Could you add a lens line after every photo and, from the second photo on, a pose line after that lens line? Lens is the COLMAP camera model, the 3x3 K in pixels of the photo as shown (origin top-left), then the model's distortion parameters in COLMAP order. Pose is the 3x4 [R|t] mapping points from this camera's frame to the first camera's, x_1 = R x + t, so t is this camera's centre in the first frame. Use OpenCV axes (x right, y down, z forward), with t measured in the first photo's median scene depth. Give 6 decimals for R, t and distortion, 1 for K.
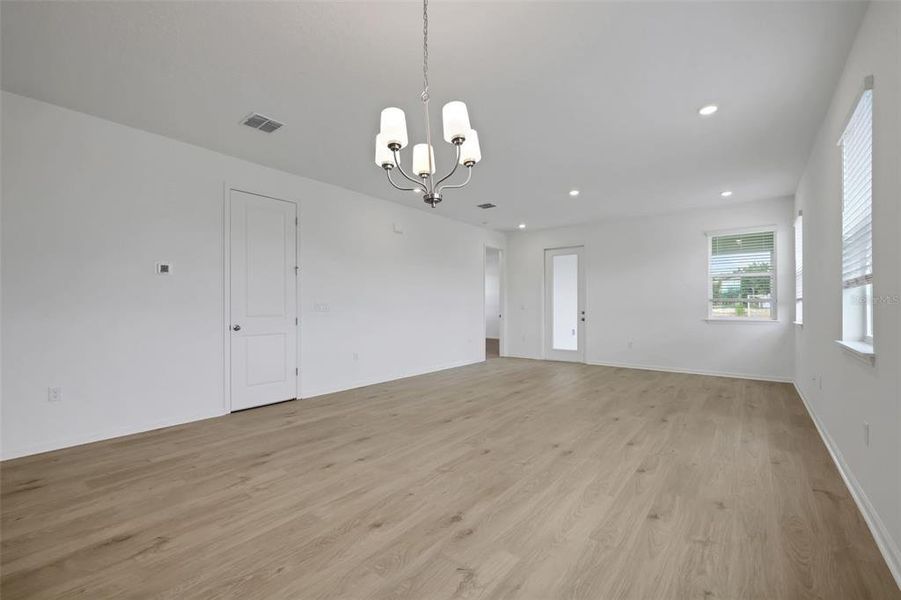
lens RADIAL K [[377.5, 0, 450.9], [0, 377.5, 313.5], [0, 0, 1]] dist [0.002458, -0.000362]
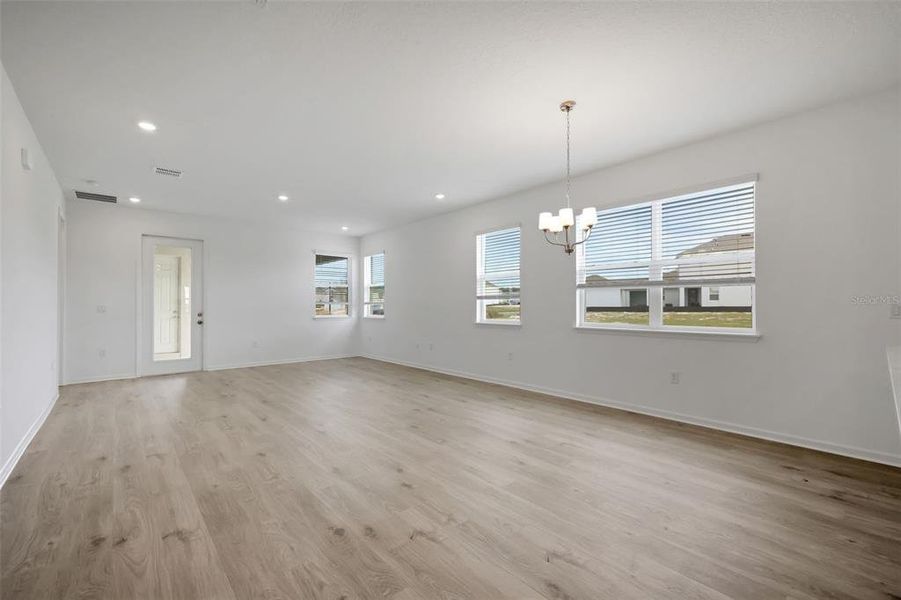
lens RADIAL K [[377.5, 0, 449.4], [0, 377.5, 299.8], [0, 0, 1]] dist [0.002458, -0.000362]
pose [[0.180874, 0.018621, 0.983330, -0.806188], [0.021200, 0.999515, -0.022827, -0.008727], [-0.983278, 0.024975, 0.180392, 0.493353]]
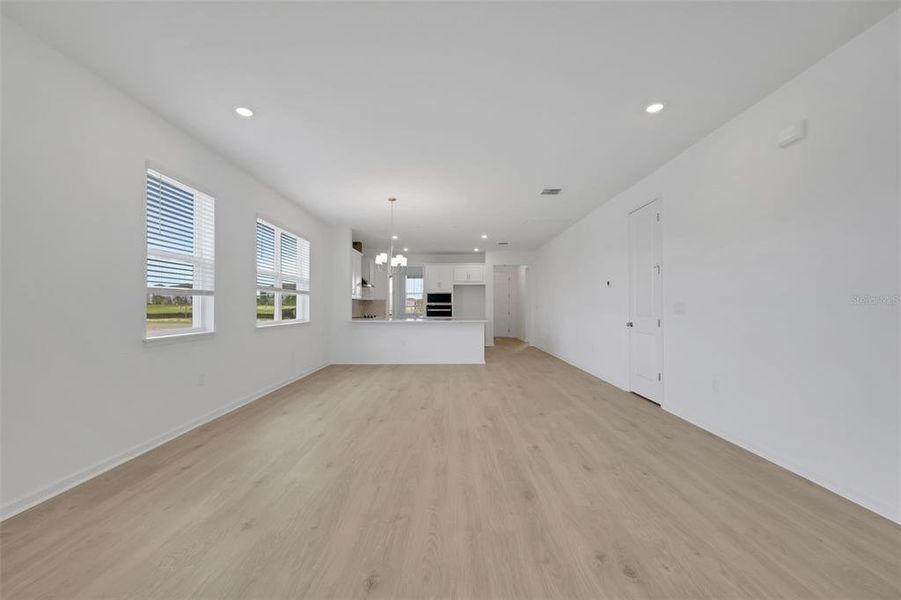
lens RADIAL K [[377.5, 0, 448.5], [0, 377.5, 305.8], [0, 0, 1]] dist [0.002458, -0.000362]
pose [[-0.790380, 0.004385, -0.612601, 0.668351], [0.001804, 0.999987, 0.004831, -0.028299], [0.612614, 0.002713, -0.790378, 1.635878]]
